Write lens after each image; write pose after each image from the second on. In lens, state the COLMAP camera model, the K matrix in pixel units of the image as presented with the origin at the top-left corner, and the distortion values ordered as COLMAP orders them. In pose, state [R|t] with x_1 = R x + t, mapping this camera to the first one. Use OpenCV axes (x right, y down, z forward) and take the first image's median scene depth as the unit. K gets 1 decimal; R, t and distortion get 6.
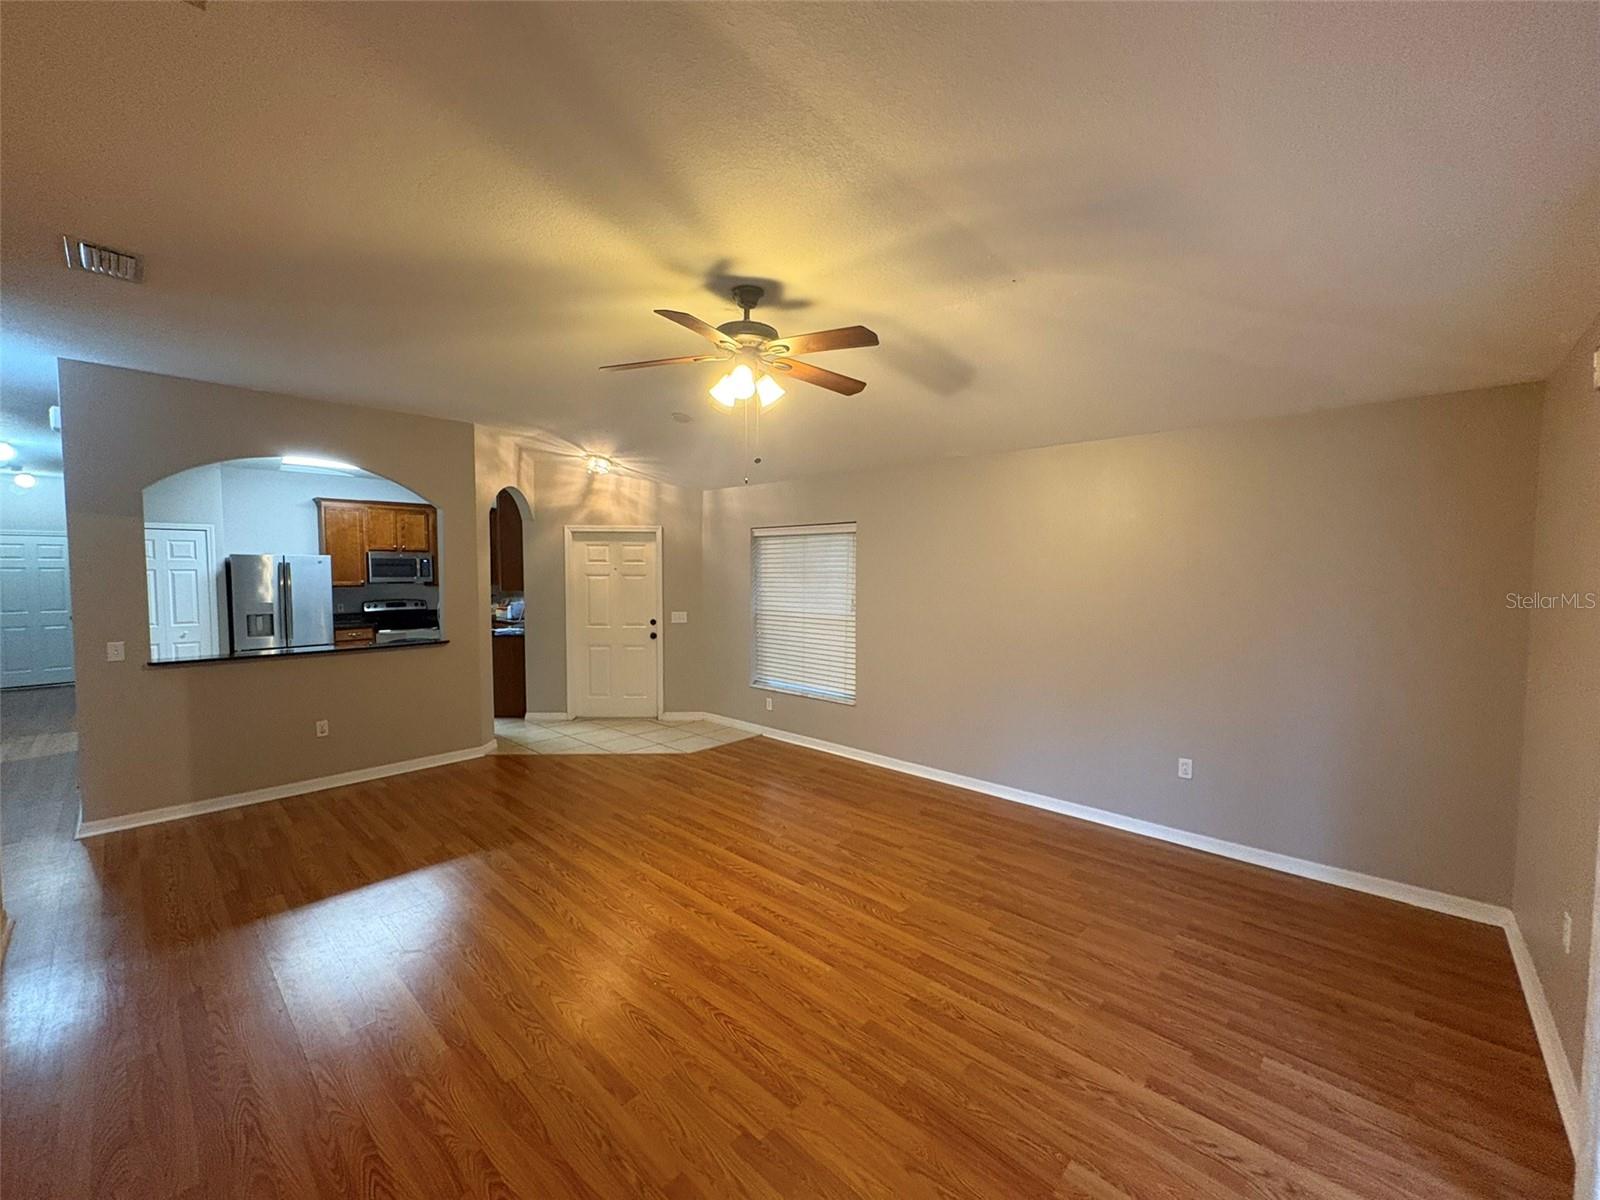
lens RADIAL K [[636.4, 0, 801.6], [0, 636.4, 598.0], [0, 0, 1]] dist [0.000912, -0.000065]
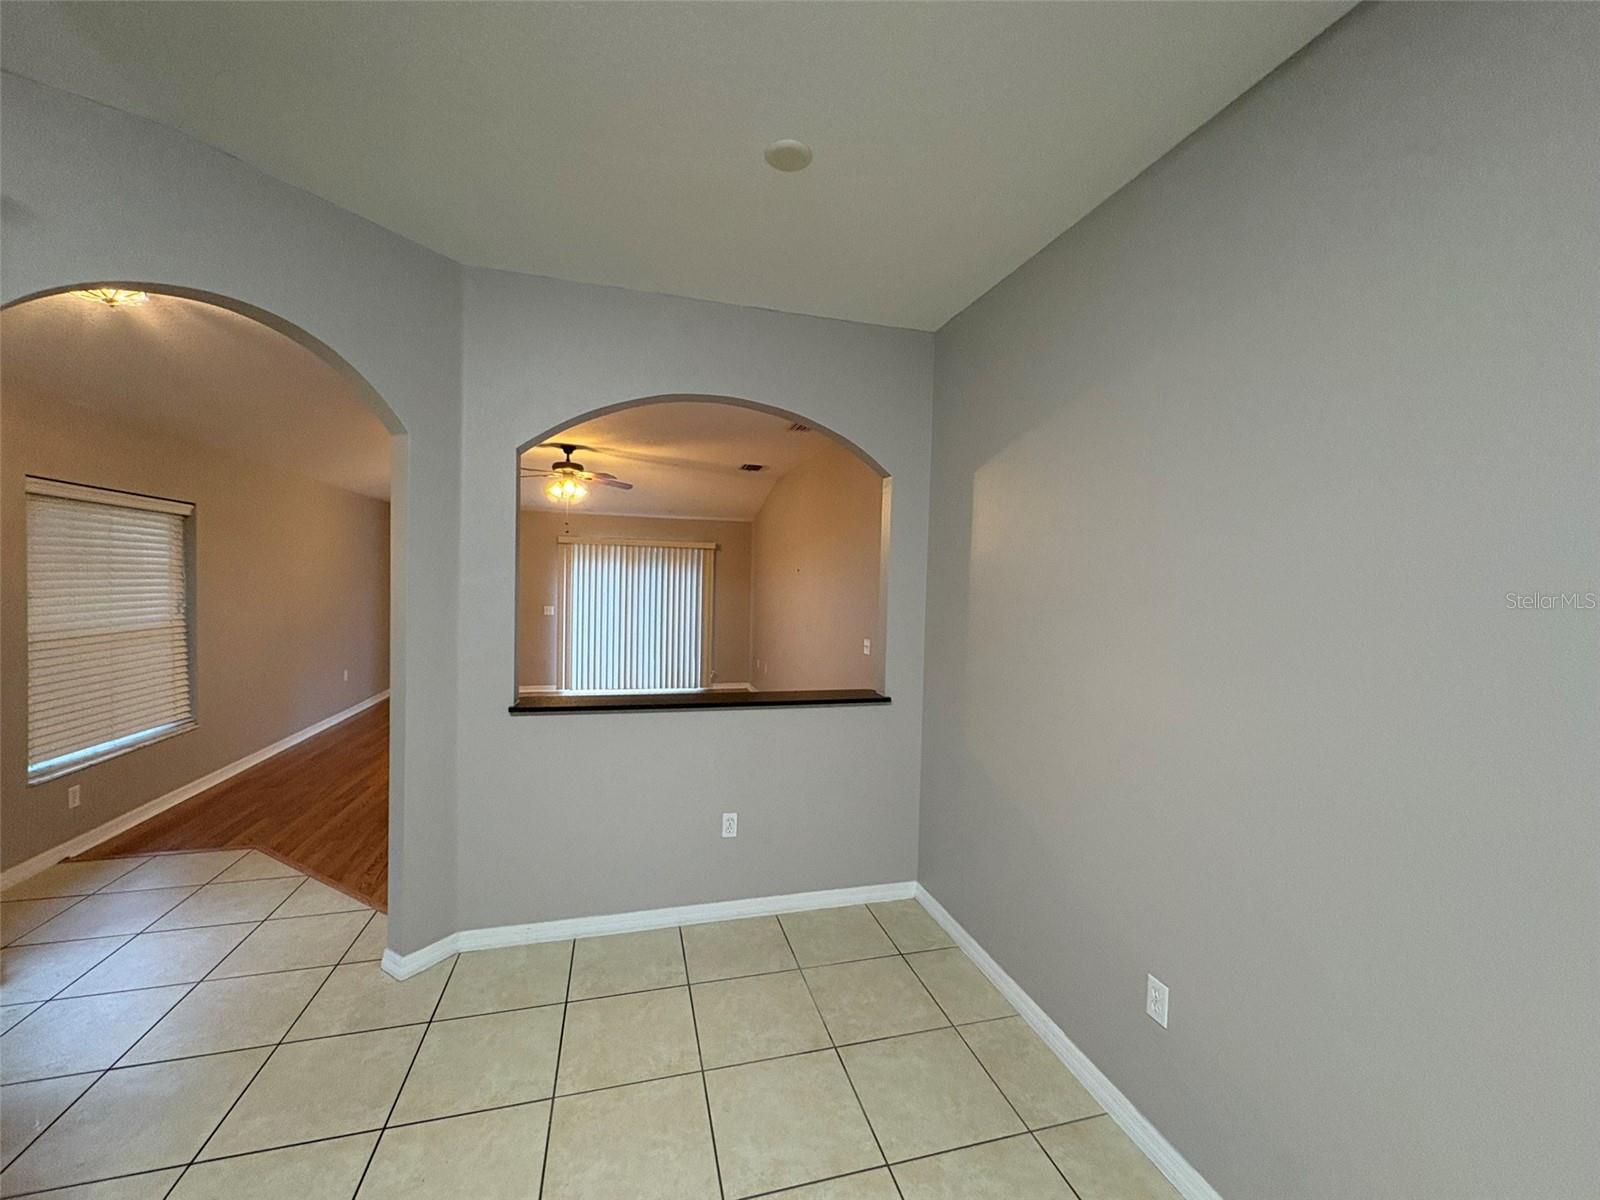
lens RADIAL K [[636.4, 0, 809.3], [0, 636.4, 606.6], [0, 0, 1]] dist [0.000912, -0.000065]
pose [[-0.860972, -0.045888, 0.506577, -0.848293], [-0.005784, 0.996741, 0.080459, -0.048038], [-0.508619, 0.066343, -0.858432, 1.088908]]
